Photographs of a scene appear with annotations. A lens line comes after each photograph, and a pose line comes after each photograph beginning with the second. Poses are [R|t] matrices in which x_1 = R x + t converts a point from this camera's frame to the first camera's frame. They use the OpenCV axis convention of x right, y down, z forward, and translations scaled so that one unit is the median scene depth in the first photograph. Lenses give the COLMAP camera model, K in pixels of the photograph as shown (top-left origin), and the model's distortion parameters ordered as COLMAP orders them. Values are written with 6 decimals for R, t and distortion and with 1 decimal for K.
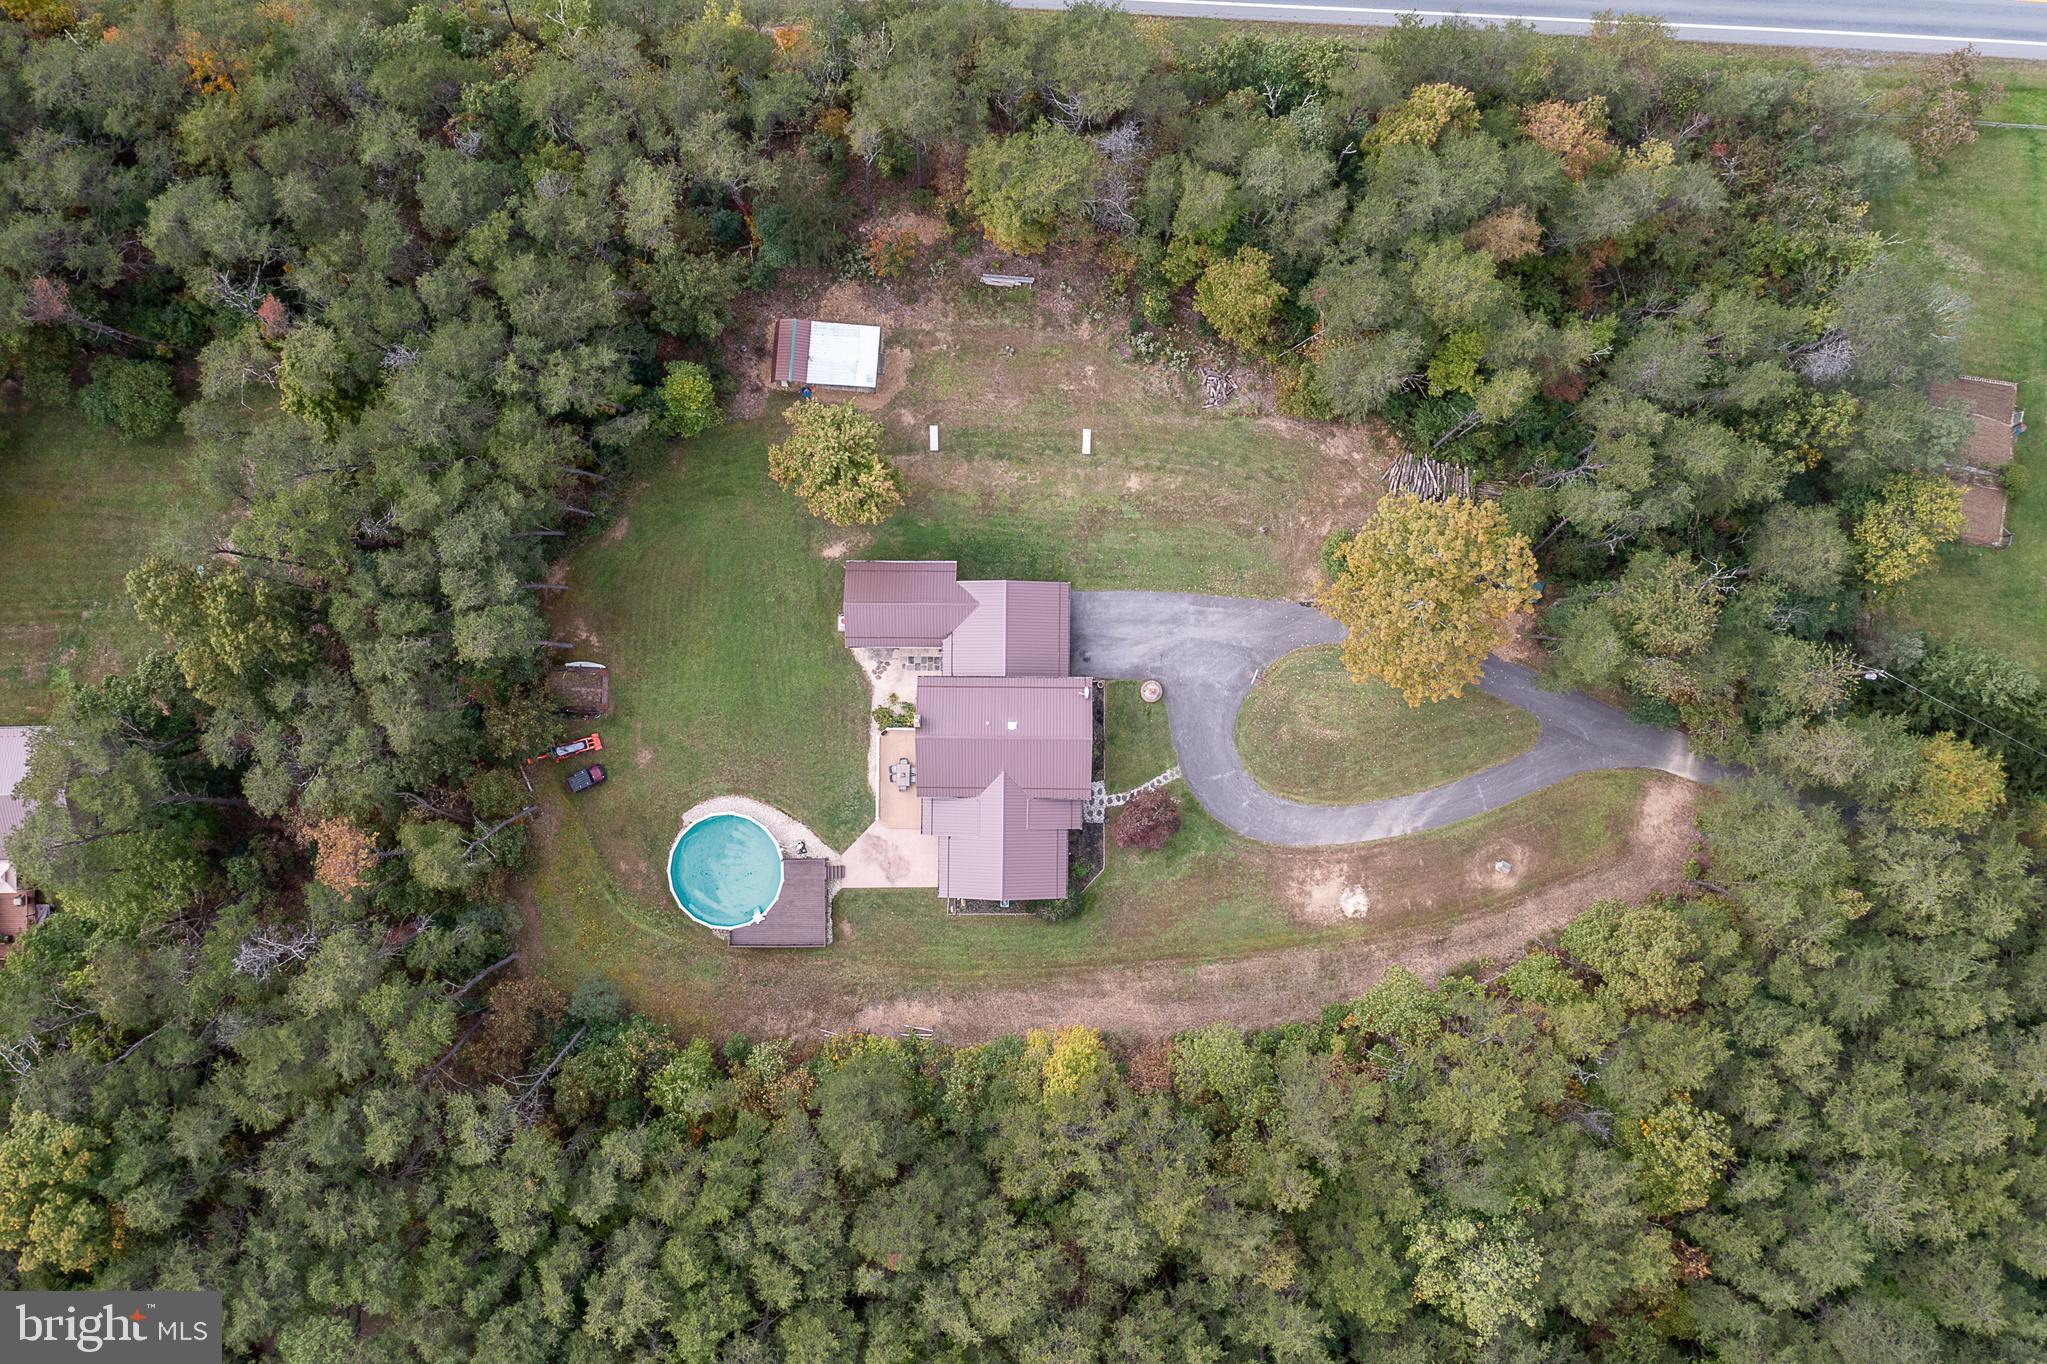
lens RADIAL K [[1630.6, 0, 1011.3], [0, 1630.6, 678.2], [0, 0, 1]] dist [-0.023046, 0.004262]
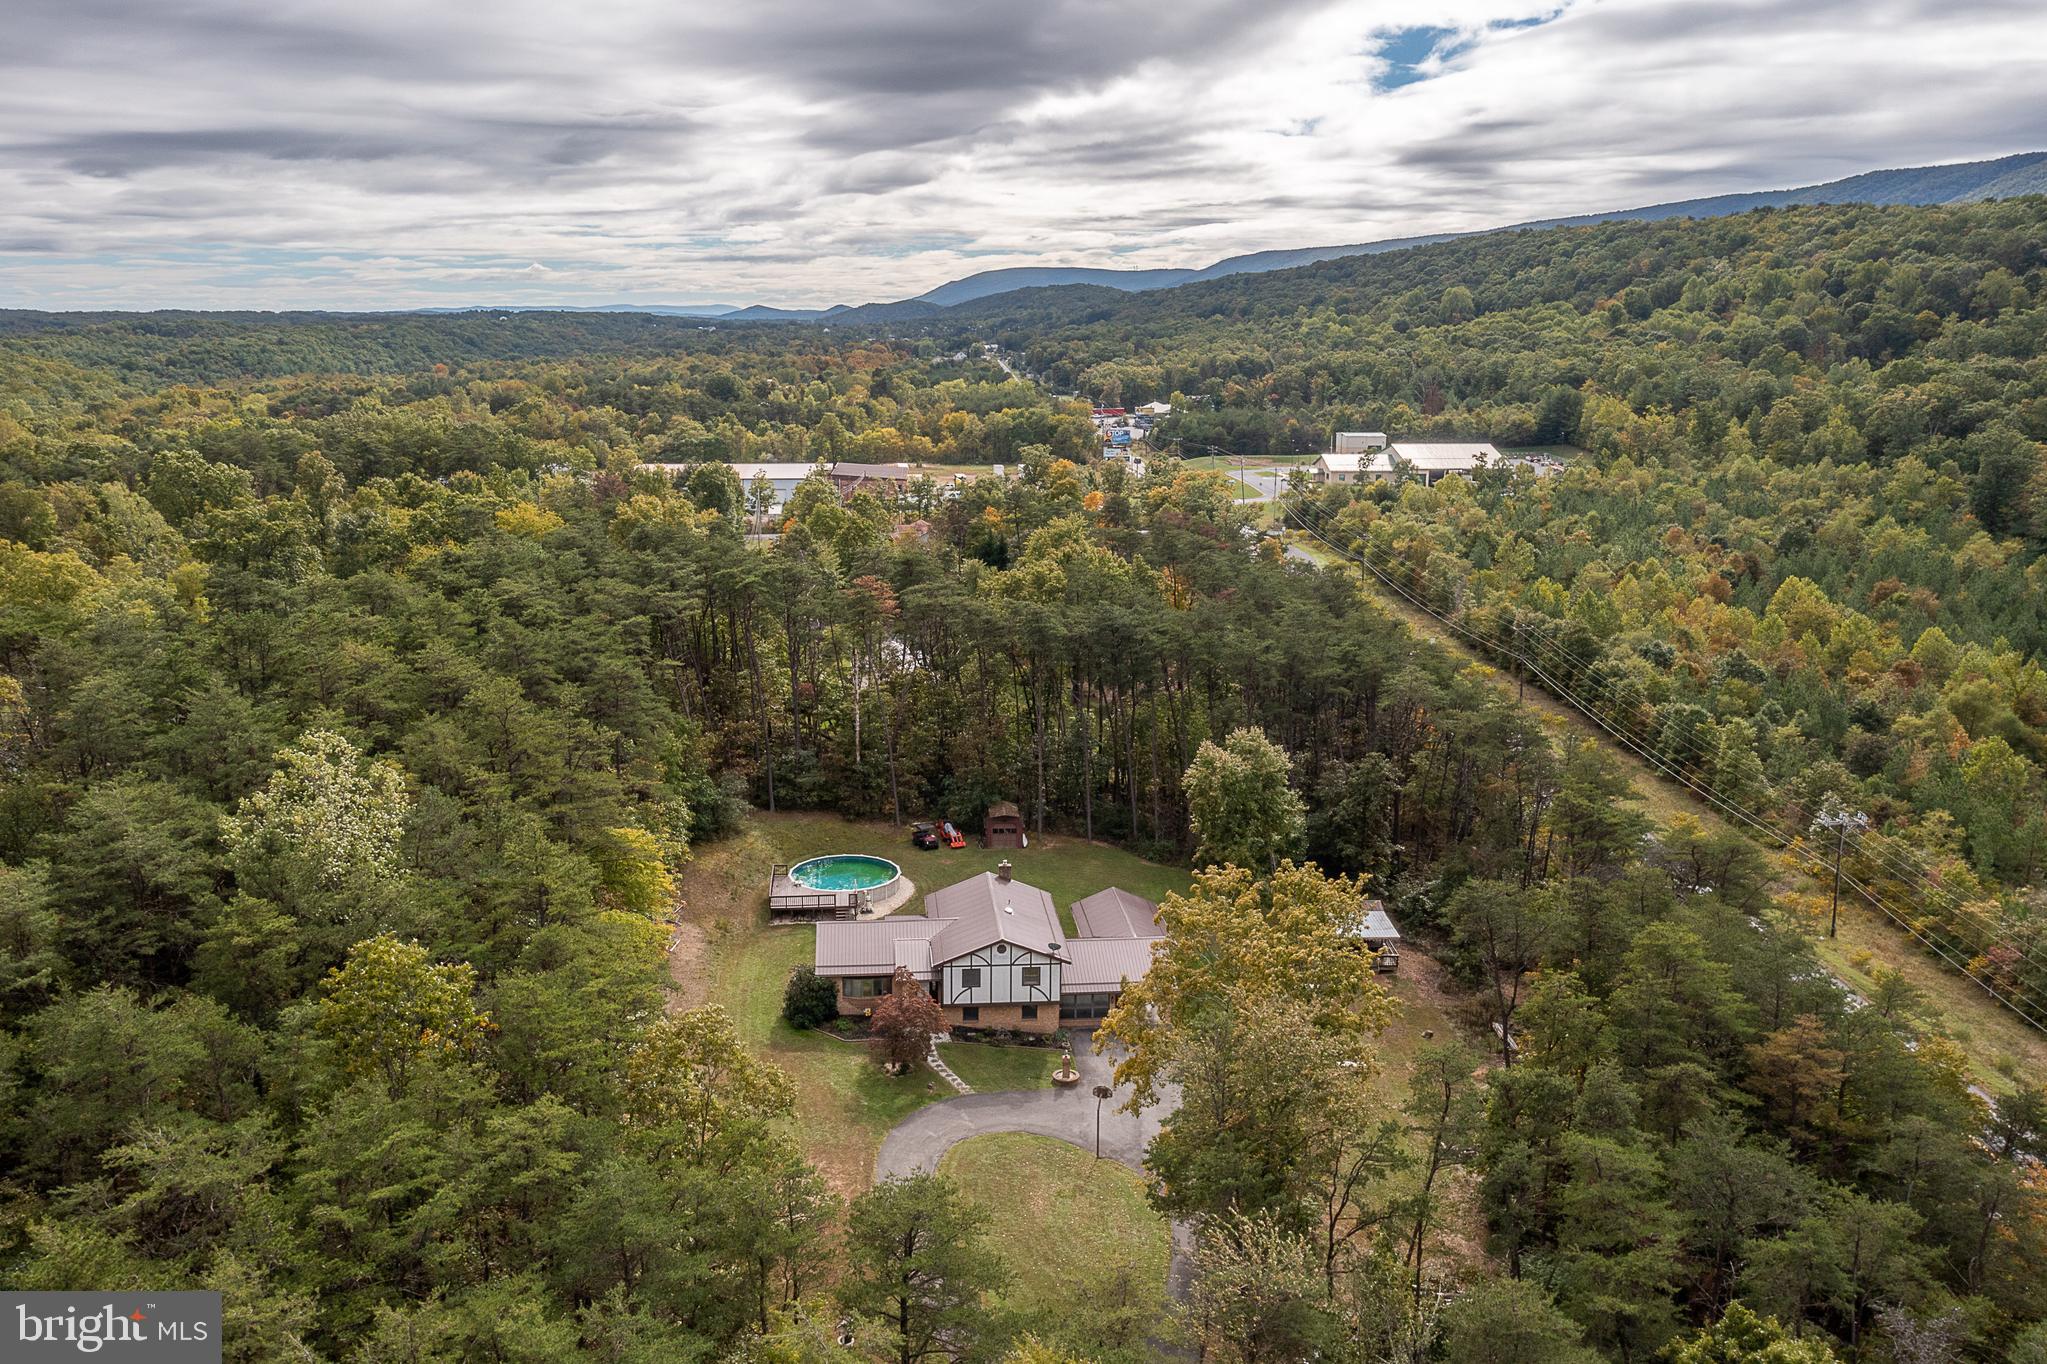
lens RADIAL K [[1630.6, 0, 1011.3], [0, 1630.6, 678.2], [0, 0, 1]] dist [-0.023046, 0.004262]
pose [[0.096184, 0.193305, -0.976413, 0.832406], [-0.995227, 0.034923, -0.091123, 0.101498], [0.016485, 0.980517, 0.195742, 0.651719]]
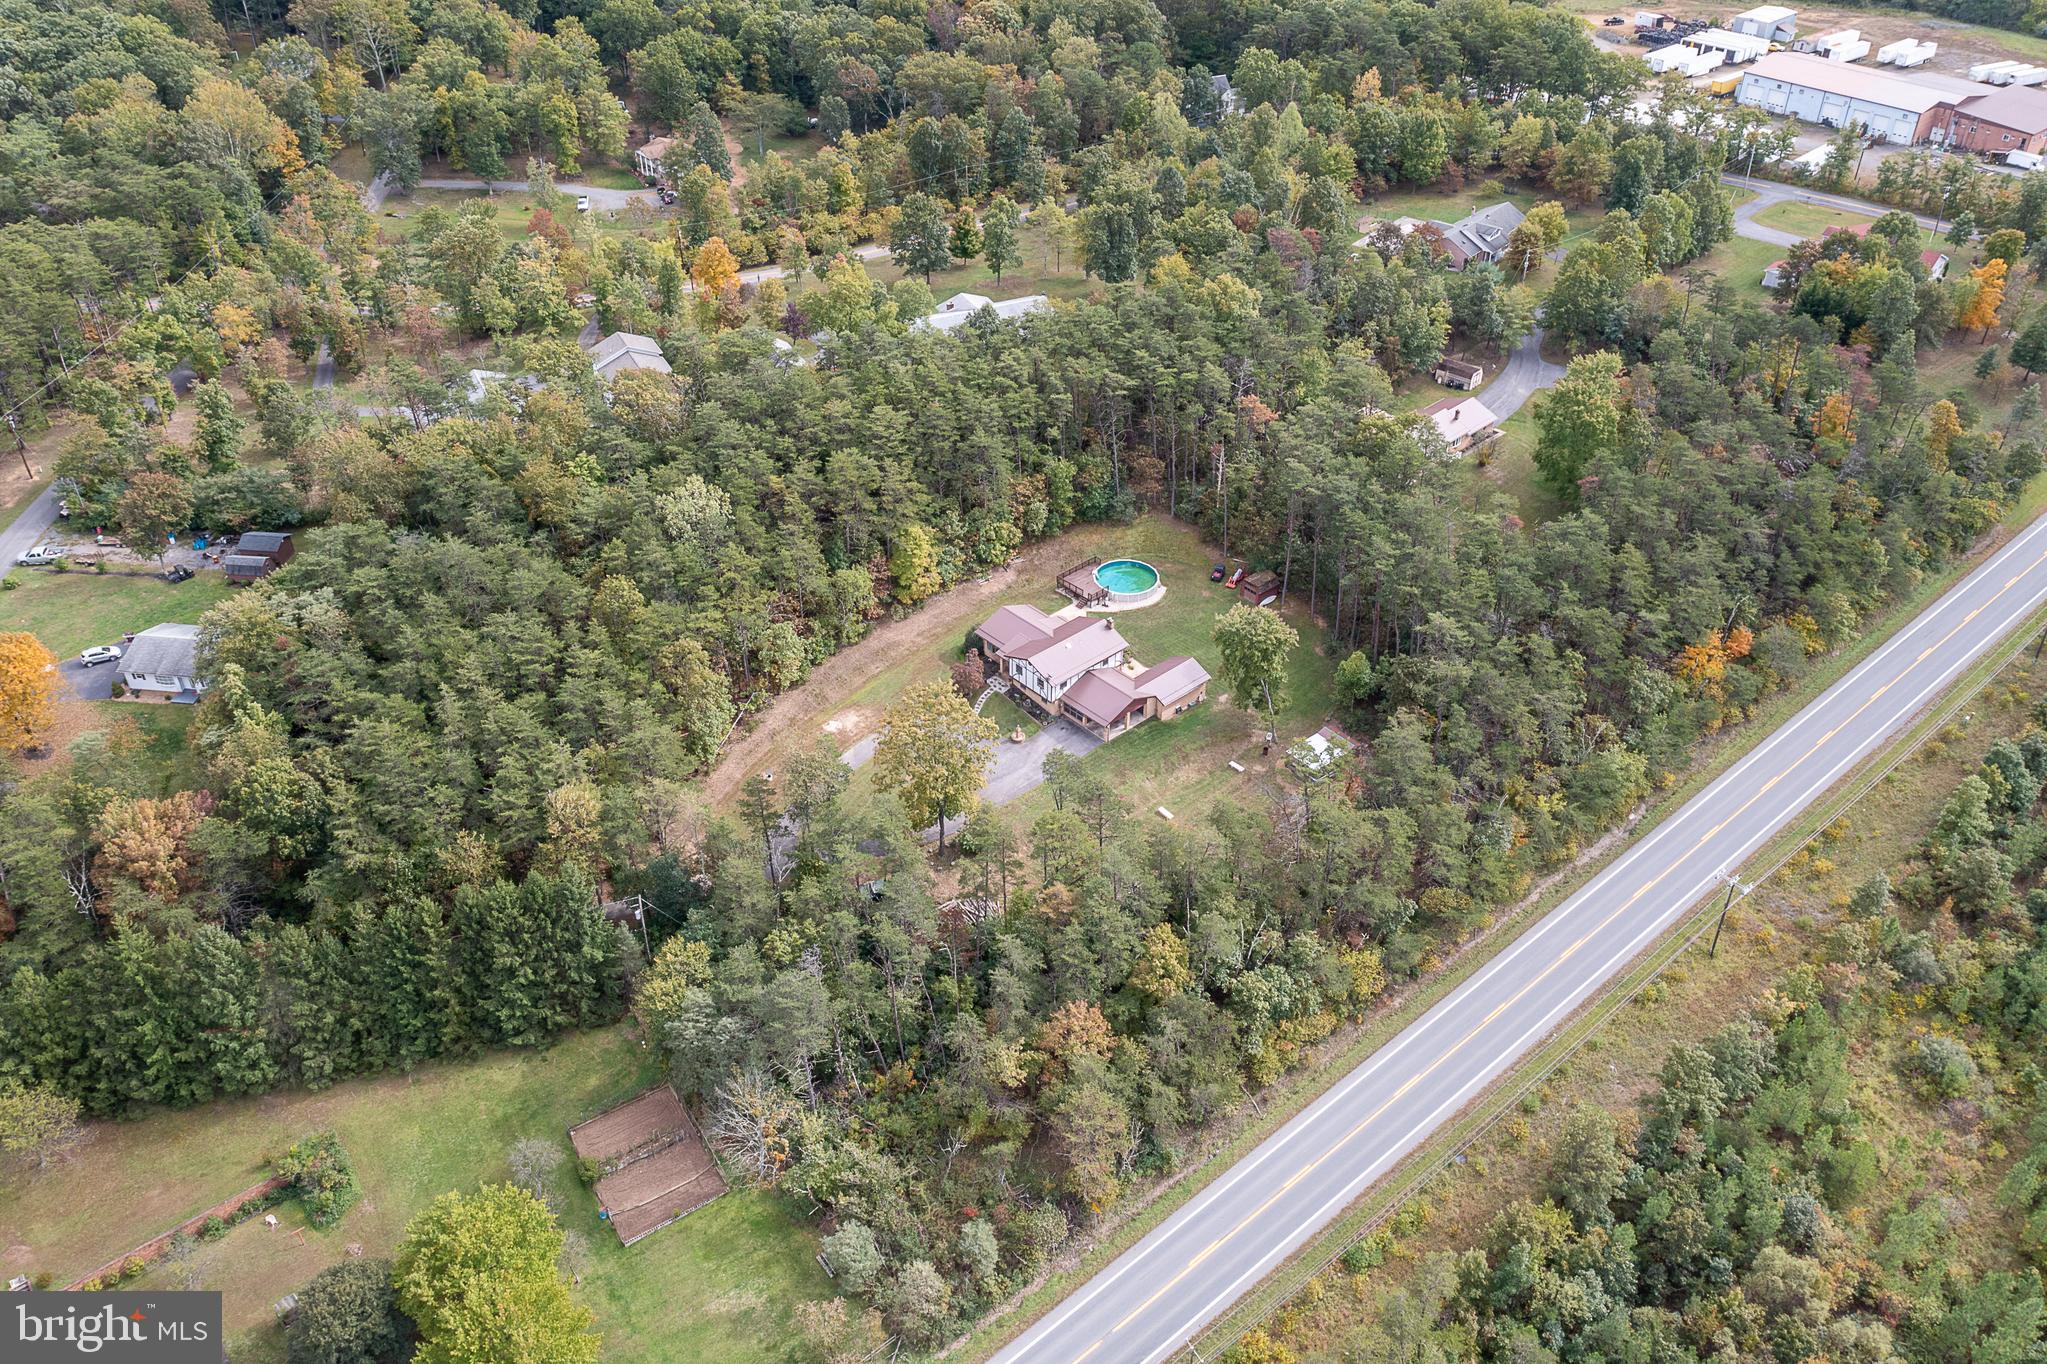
lens RADIAL K [[1630.6, 0, 1011.3], [0, 1630.6, 678.2], [0, 0, 1]] dist [-0.023046, 0.004262]
pose [[-0.736521, 0.381688, -0.558437, 0.941029], [-0.676395, -0.409247, 0.612378, -0.919212], [0.005199, 0.828753, 0.559590, 0.084466]]
